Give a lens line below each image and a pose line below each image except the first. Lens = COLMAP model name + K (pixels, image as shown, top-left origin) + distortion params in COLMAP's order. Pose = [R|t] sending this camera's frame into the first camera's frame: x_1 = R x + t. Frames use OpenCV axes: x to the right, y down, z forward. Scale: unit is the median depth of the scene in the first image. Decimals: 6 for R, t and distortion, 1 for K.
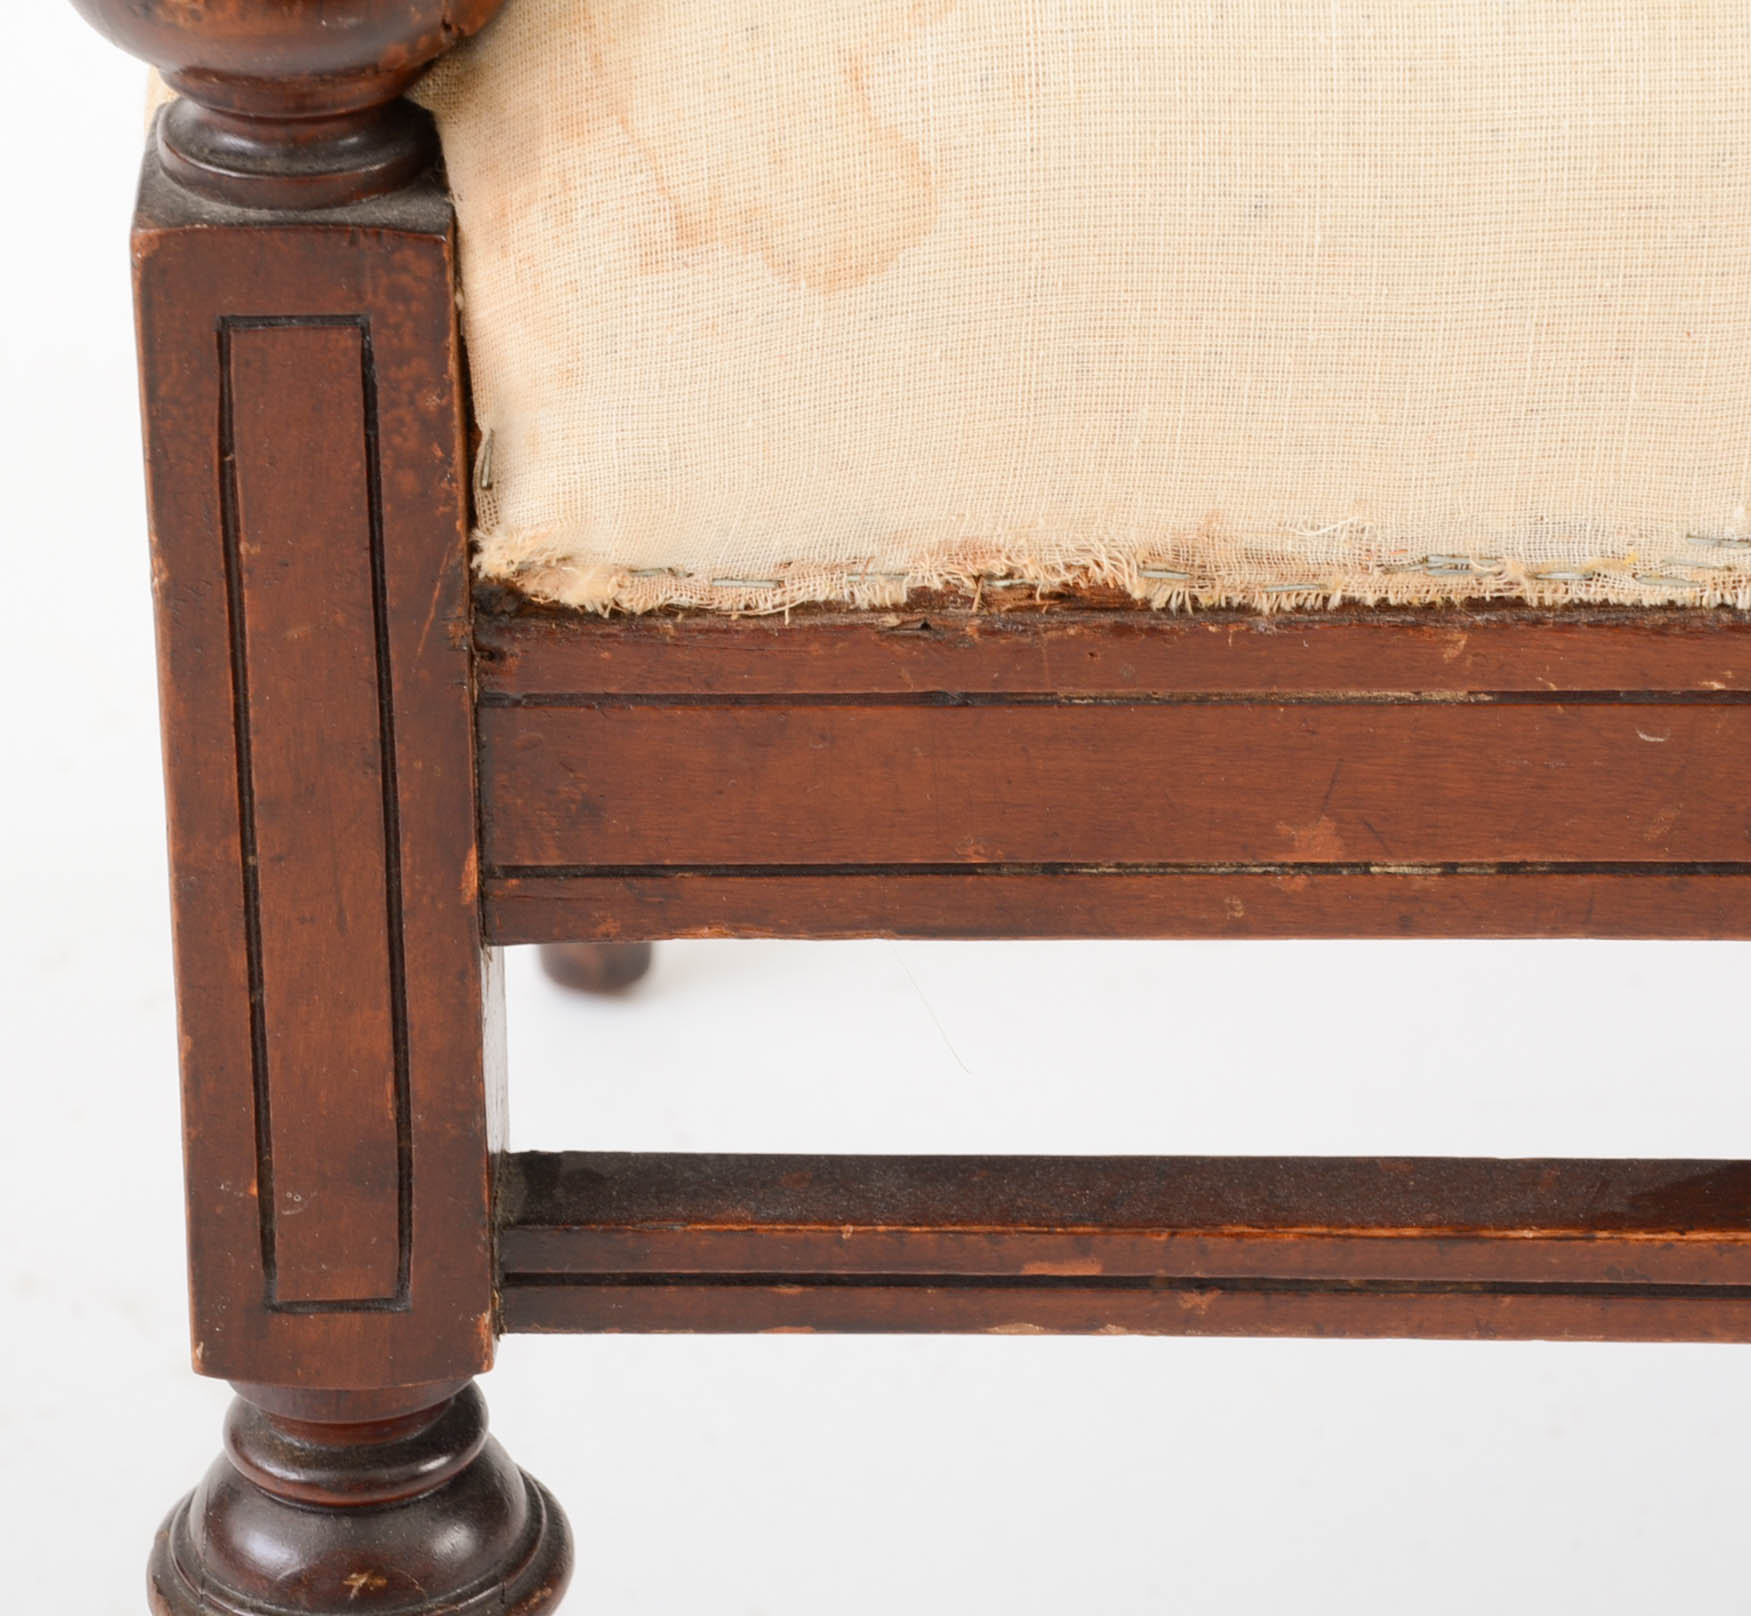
lens RADIAL K [[7773.7, 0, 879.1], [0, 7773.7, 805.7], [0, 0, 1]] dist [1.378166, 0.000000]
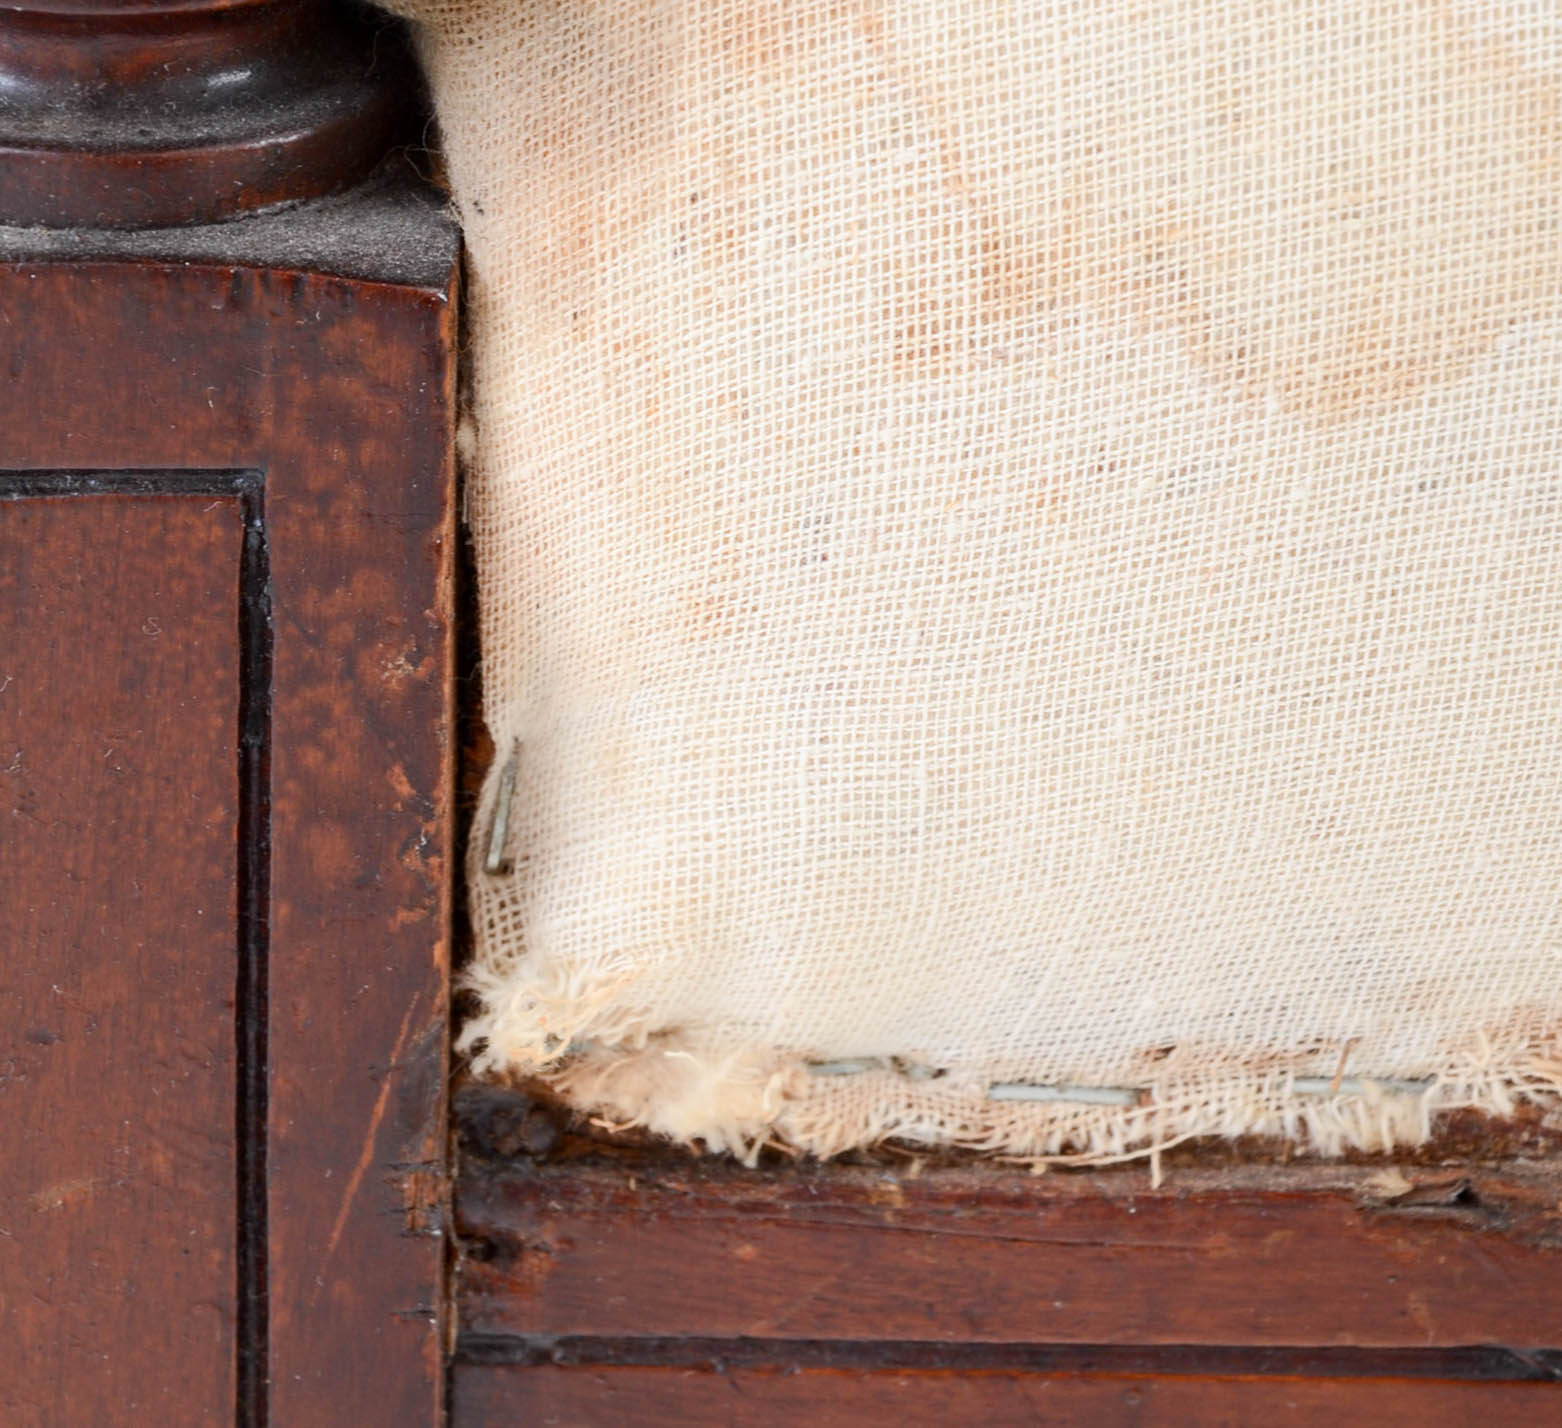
lens RADIAL K [[9741.1, 0, 778.5], [0, 9741.1, 714.0], [0, 0, 1]] dist [0.839969, 0.000000]
pose [[0.999299, 0.016402, 0.033655, -0.052934], [-0.013872, 0.997156, -0.074080, -0.008720], [-0.034774, 0.073561, 0.996684, 0.445801]]
